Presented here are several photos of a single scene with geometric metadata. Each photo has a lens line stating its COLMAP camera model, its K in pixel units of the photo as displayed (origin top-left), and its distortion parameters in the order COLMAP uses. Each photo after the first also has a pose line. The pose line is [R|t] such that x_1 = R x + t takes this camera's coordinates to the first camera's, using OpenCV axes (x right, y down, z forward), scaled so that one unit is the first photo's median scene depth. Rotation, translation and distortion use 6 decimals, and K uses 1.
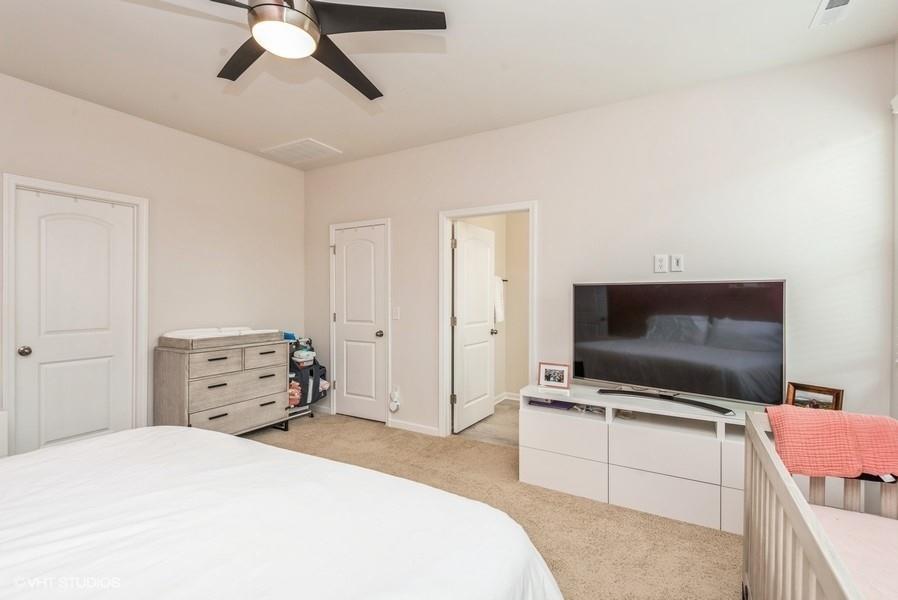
lens RADIAL K [[410.8, 0, 447.1], [0, 410.8, 297.8], [0, 0, 1]] dist [0.003734, -0.001337]
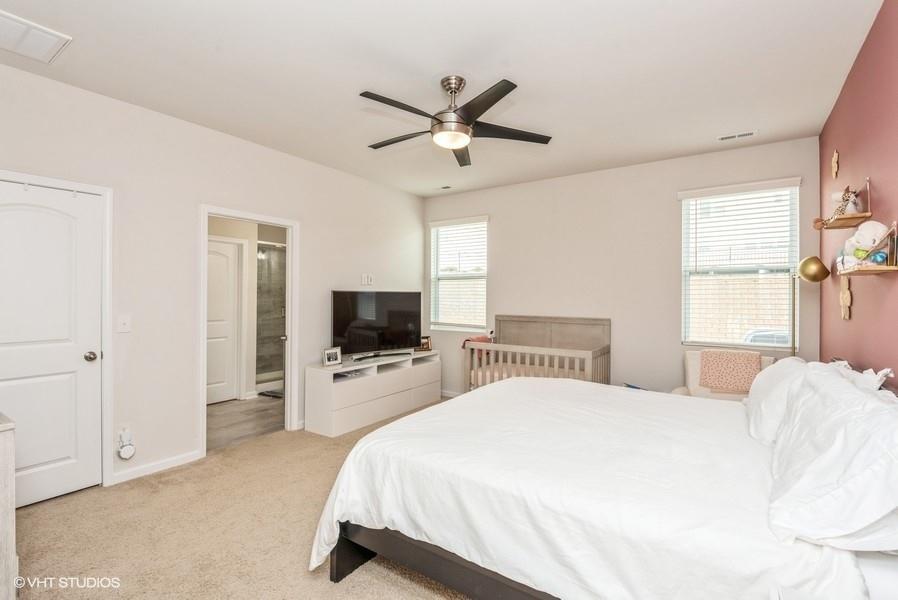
lens RADIAL K [[410.8, 0, 448.6], [0, 410.8, 299.5], [0, 0, 1]] dist [0.003734, -0.001337]
pose [[0.086237, -0.007171, 0.996249, -1.087285], [0.006532, 0.999957, 0.006632, -0.010727], [-0.996253, 0.005936, 0.086280, 0.490250]]
